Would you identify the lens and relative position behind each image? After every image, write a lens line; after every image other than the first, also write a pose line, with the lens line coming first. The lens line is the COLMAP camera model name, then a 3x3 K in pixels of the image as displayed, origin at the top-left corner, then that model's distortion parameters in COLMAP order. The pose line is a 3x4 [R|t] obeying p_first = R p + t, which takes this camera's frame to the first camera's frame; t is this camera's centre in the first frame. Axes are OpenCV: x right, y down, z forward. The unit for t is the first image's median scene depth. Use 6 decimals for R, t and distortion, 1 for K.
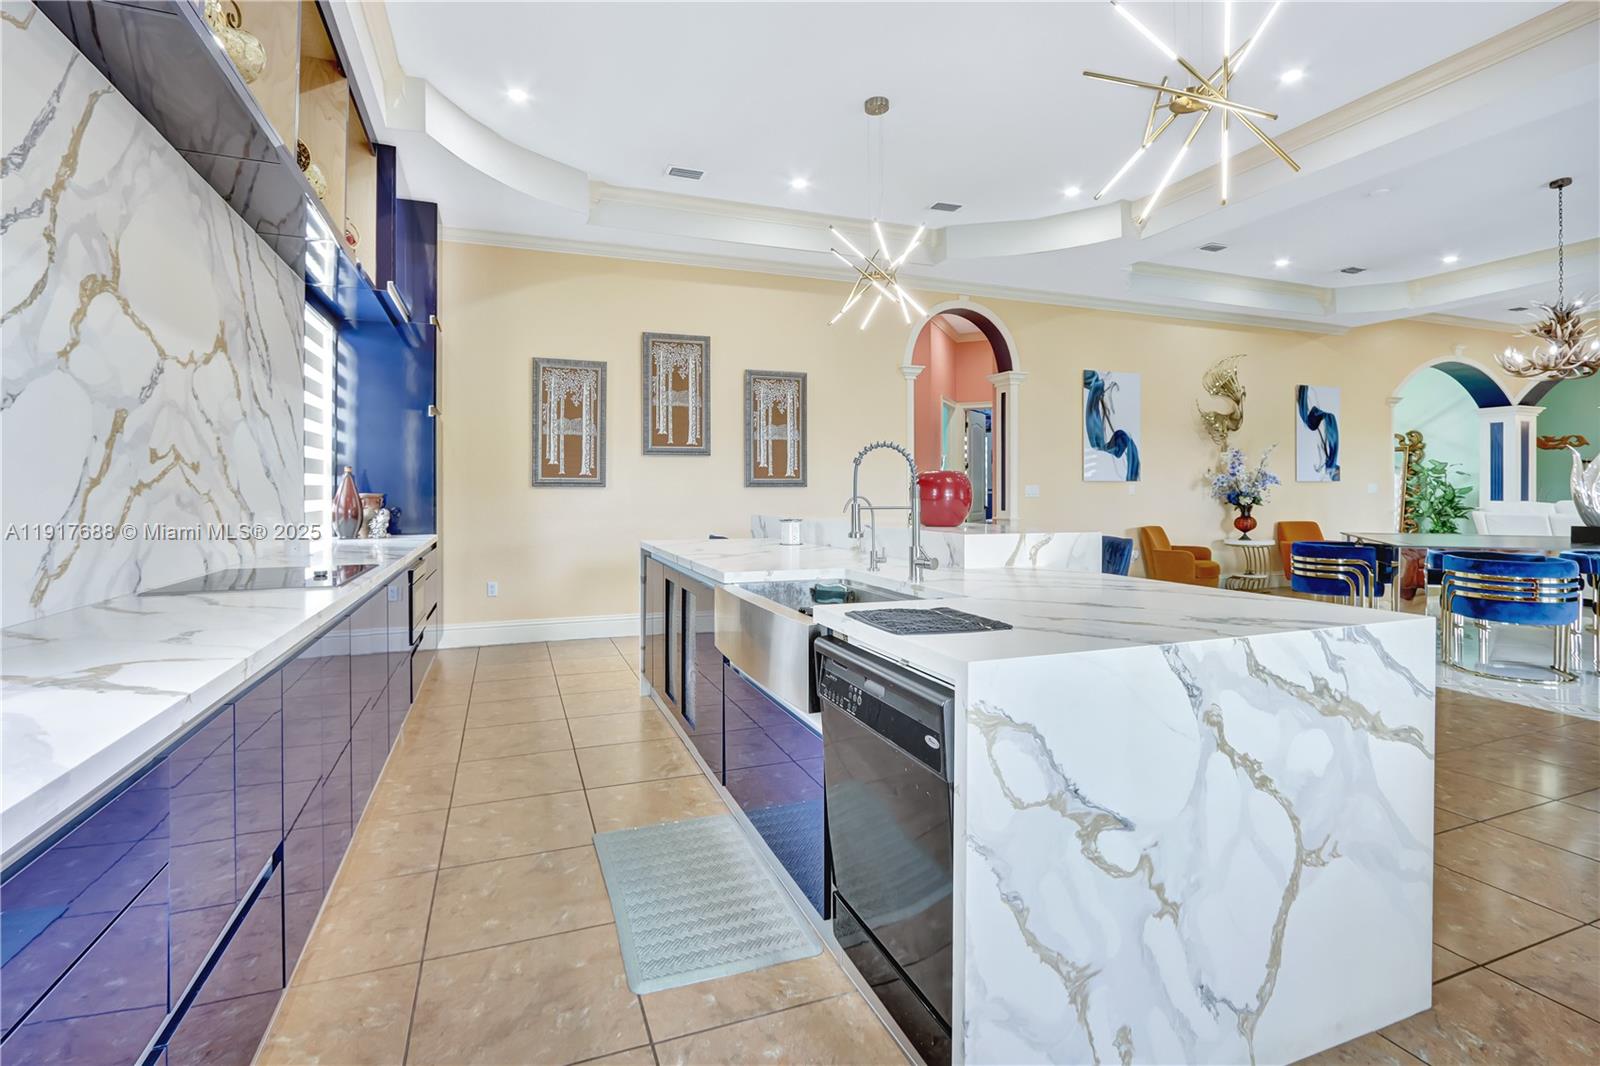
lens RADIAL K [[728.9, 0, 794.1], [0, 728.9, 497.3], [0, 0, 1]] dist [-0.021264, -0.000118]
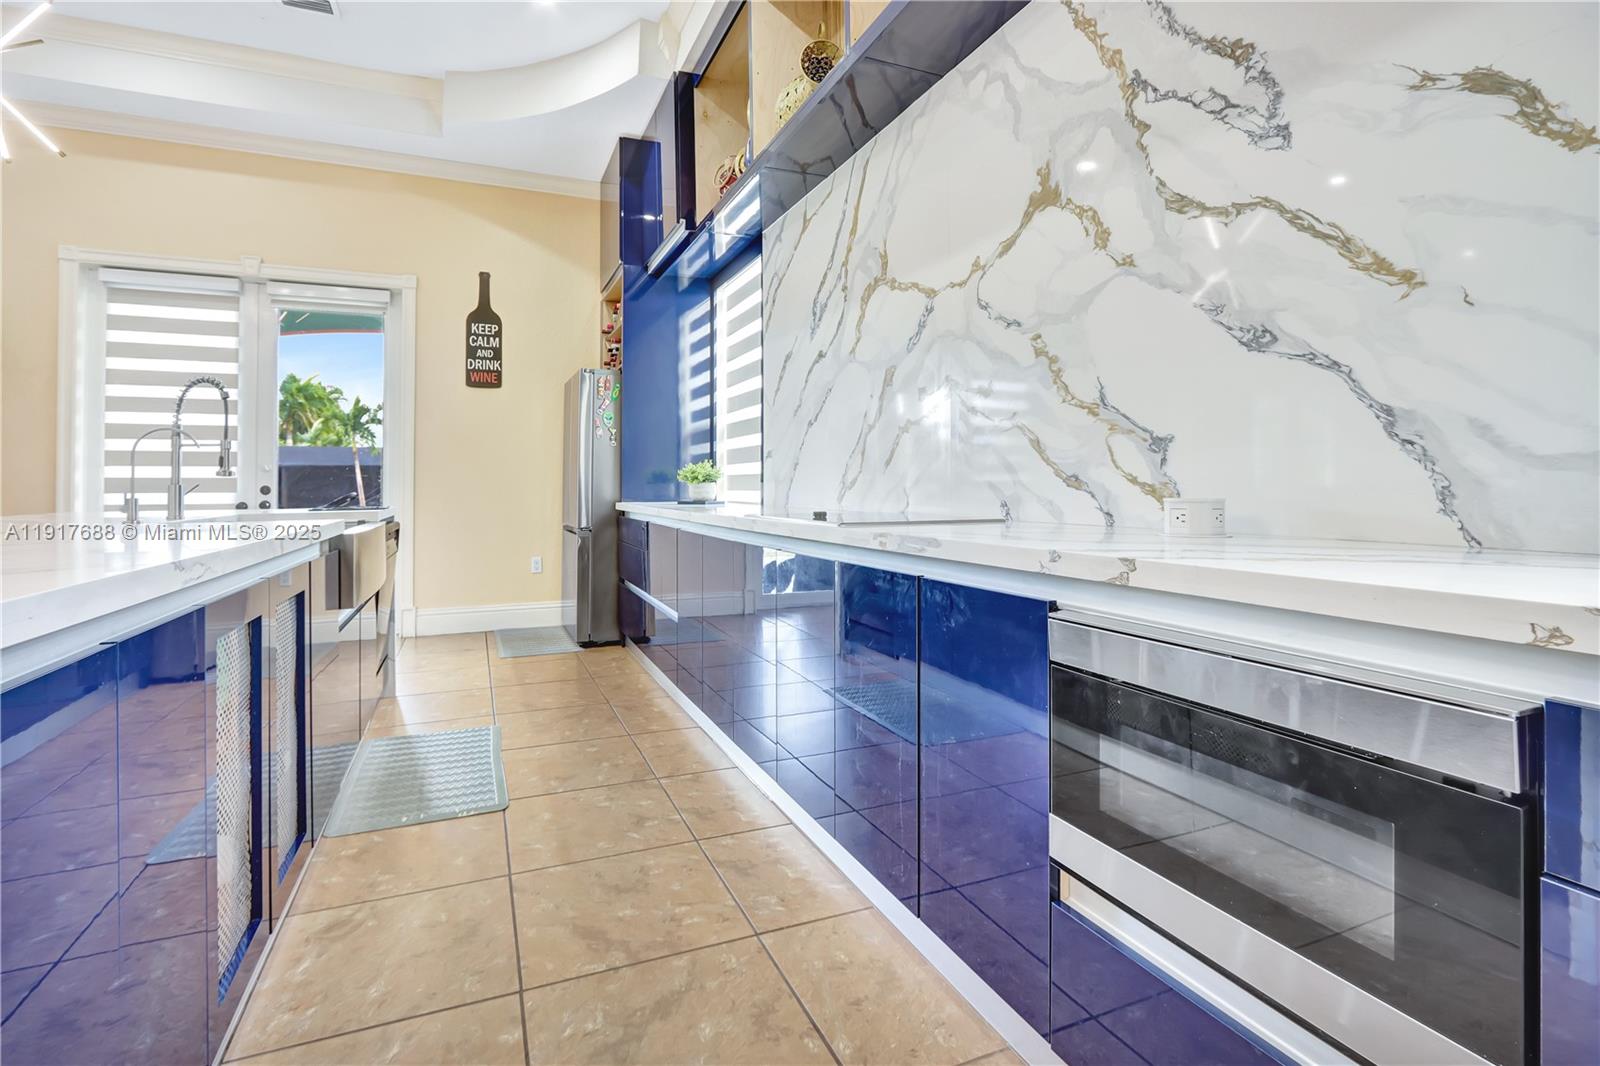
lens RADIAL K [[728.9, 0, 794.1], [0, 728.9, 497.3], [0, 0, 1]] dist [-0.021264, -0.000118]
pose [[-0.999199, 0.005201, -0.039680, -0.578094], [0.004267, 0.999713, 0.023589, 0.061325], [0.039792, 0.023401, -0.998934, 1.834910]]
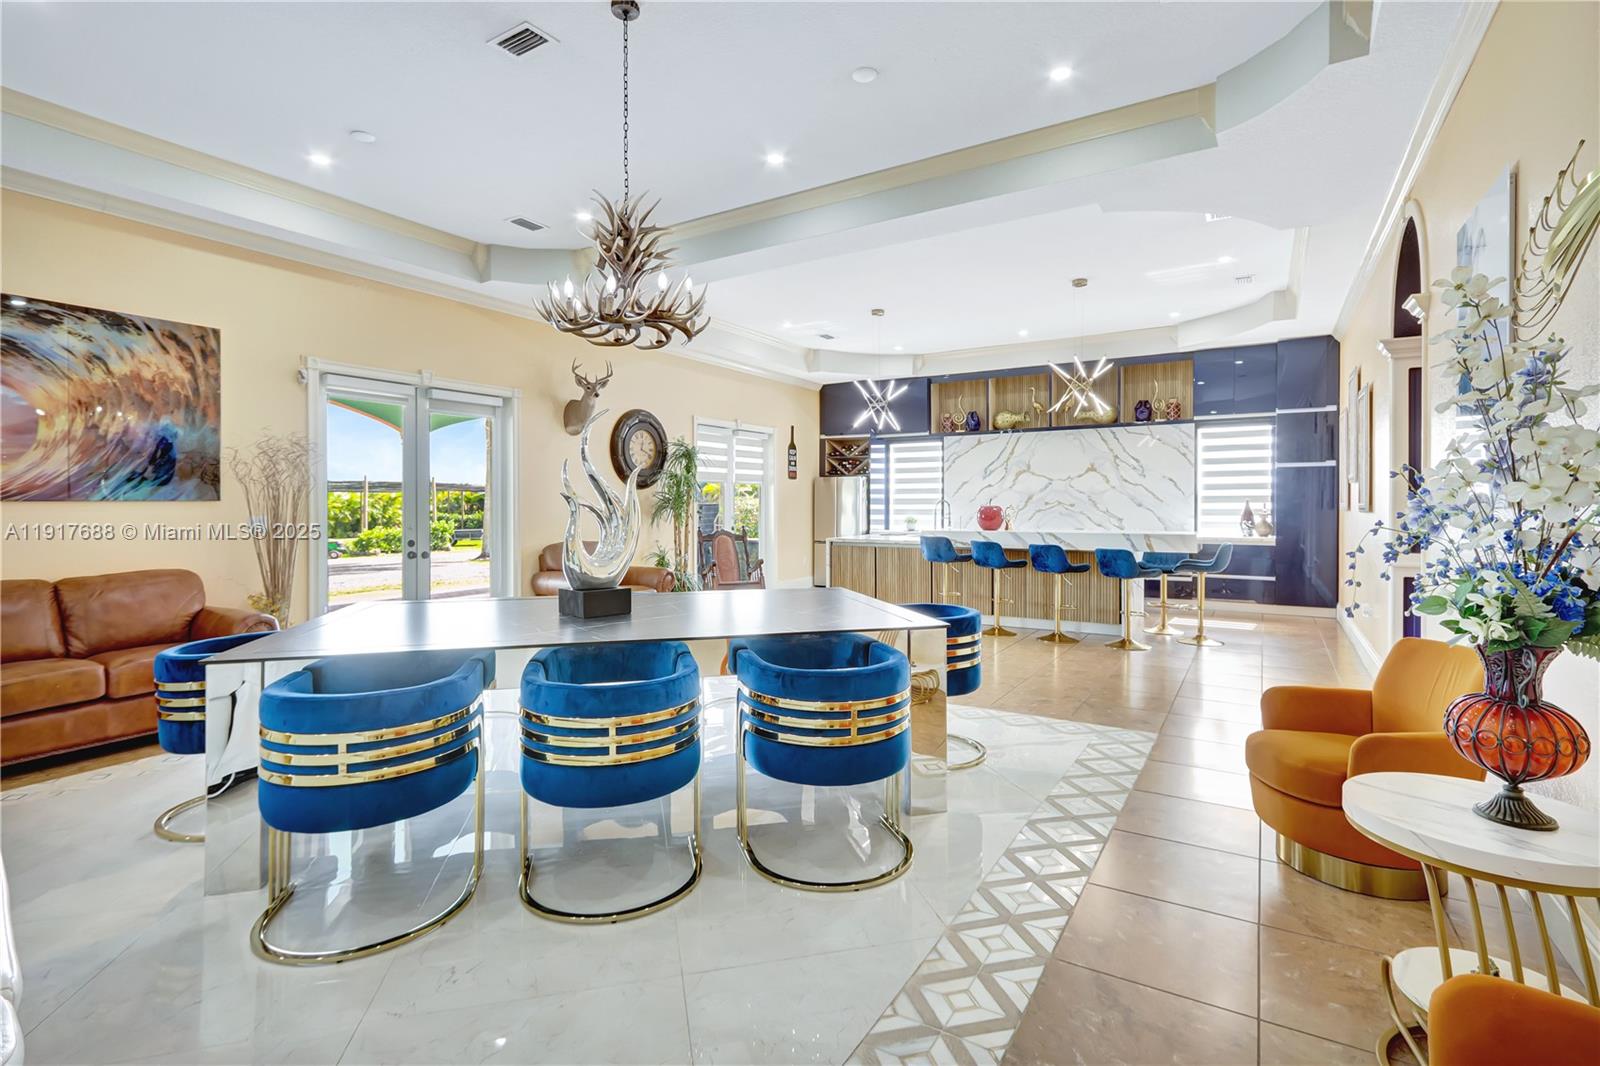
lens RADIAL K [[728.9, 0, 794.1], [0, 728.9, 497.3], [0, 0, 1]] dist [-0.021264, -0.000118]
pose [[-0.789943, -0.000459, -0.613180, 2.682715], [0.001025, 0.999997, -0.002070, -0.078821], [0.613179, -0.002264, -0.789941, 3.123765]]
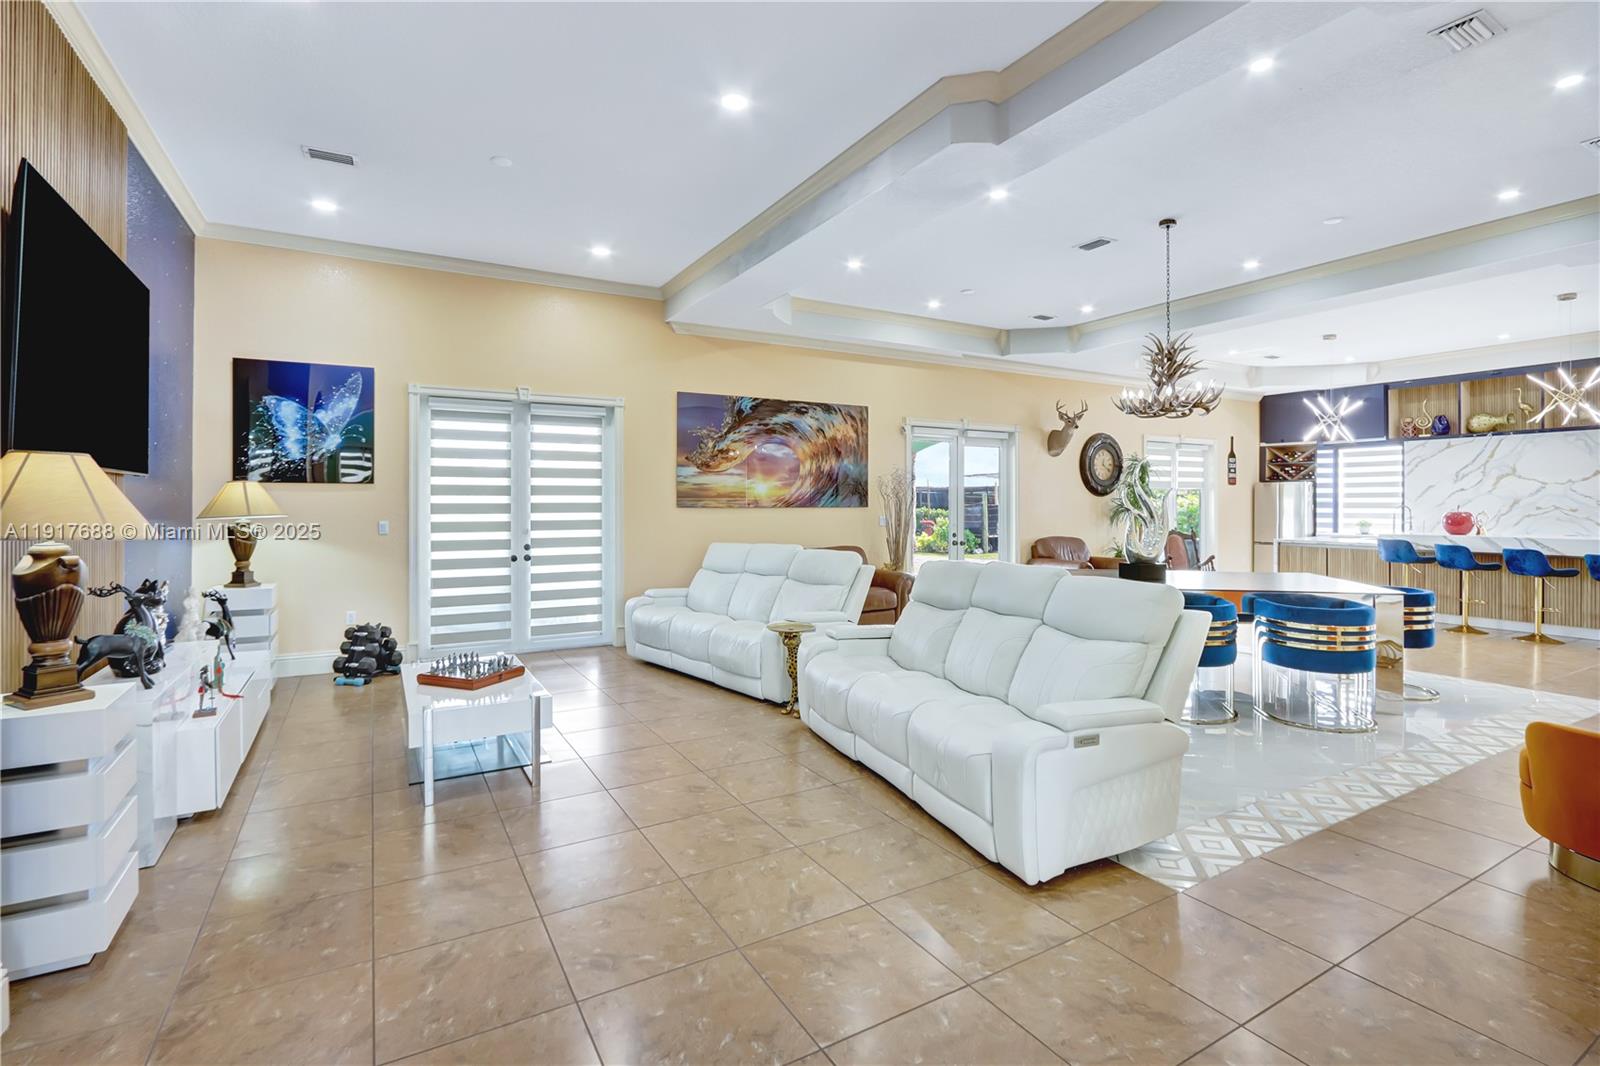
lens RADIAL K [[728.9, 0, 794.1], [0, 728.9, 497.3], [0, 0, 1]] dist [-0.021264, -0.000118]
pose [[-0.987813, 0.002502, -0.155624, 3.553481], [0.002503, 0.999997, 0.000186, -0.119828], [0.155624, -0.000206, -0.987816, 3.882158]]
